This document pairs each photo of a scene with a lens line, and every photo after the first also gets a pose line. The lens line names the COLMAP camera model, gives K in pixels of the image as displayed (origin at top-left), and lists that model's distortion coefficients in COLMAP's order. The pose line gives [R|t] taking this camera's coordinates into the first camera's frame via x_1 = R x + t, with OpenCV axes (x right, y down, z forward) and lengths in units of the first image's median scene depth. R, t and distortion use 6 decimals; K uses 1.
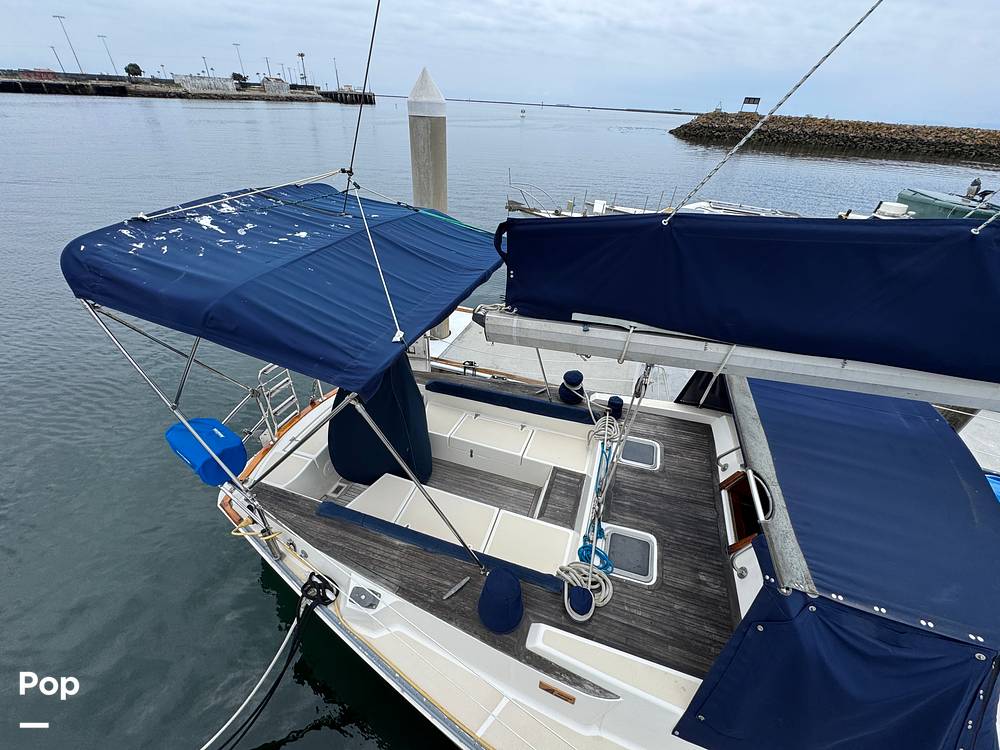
lens RADIAL K [[399.6, 0, 500.3], [0, 399.6, 374.0], [0, 0, 1]] dist [-0.003542, 0.000116]
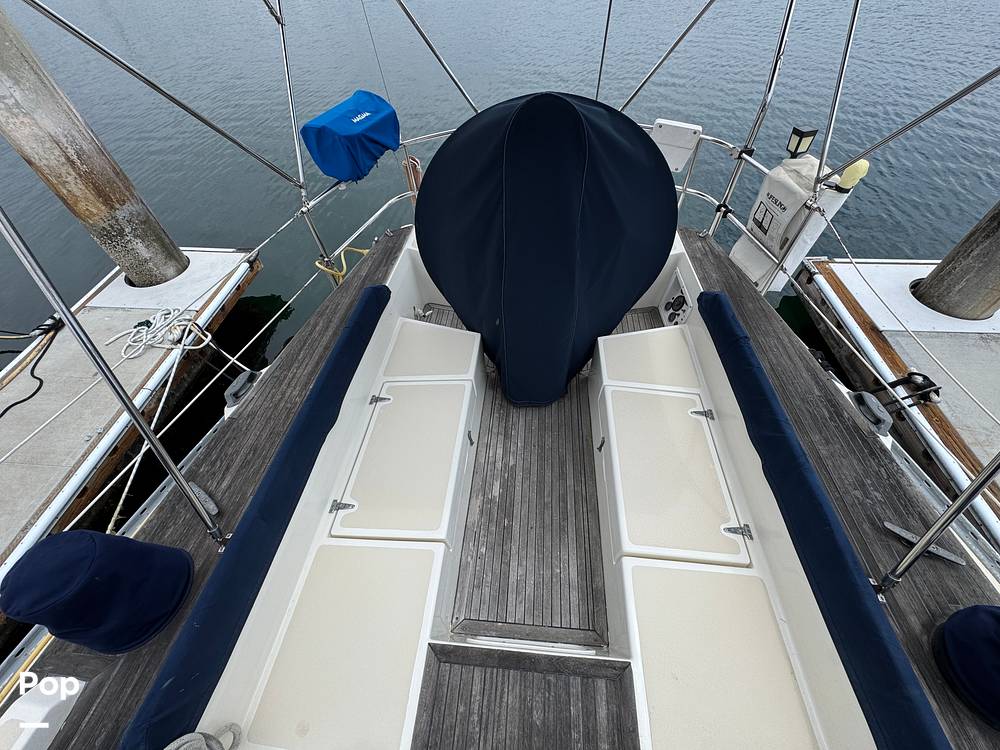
lens RADIAL K [[399.6, 0, 500.3], [0, 399.6, 374.0], [0, 0, 1]] dist [-0.003542, 0.000116]
pose [[0.245546, 0.706668, -0.663572, 0.137073], [-0.525447, 0.672270, 0.521497, -0.027364], [0.814624, 0.220621, 0.536390, 0.614526]]
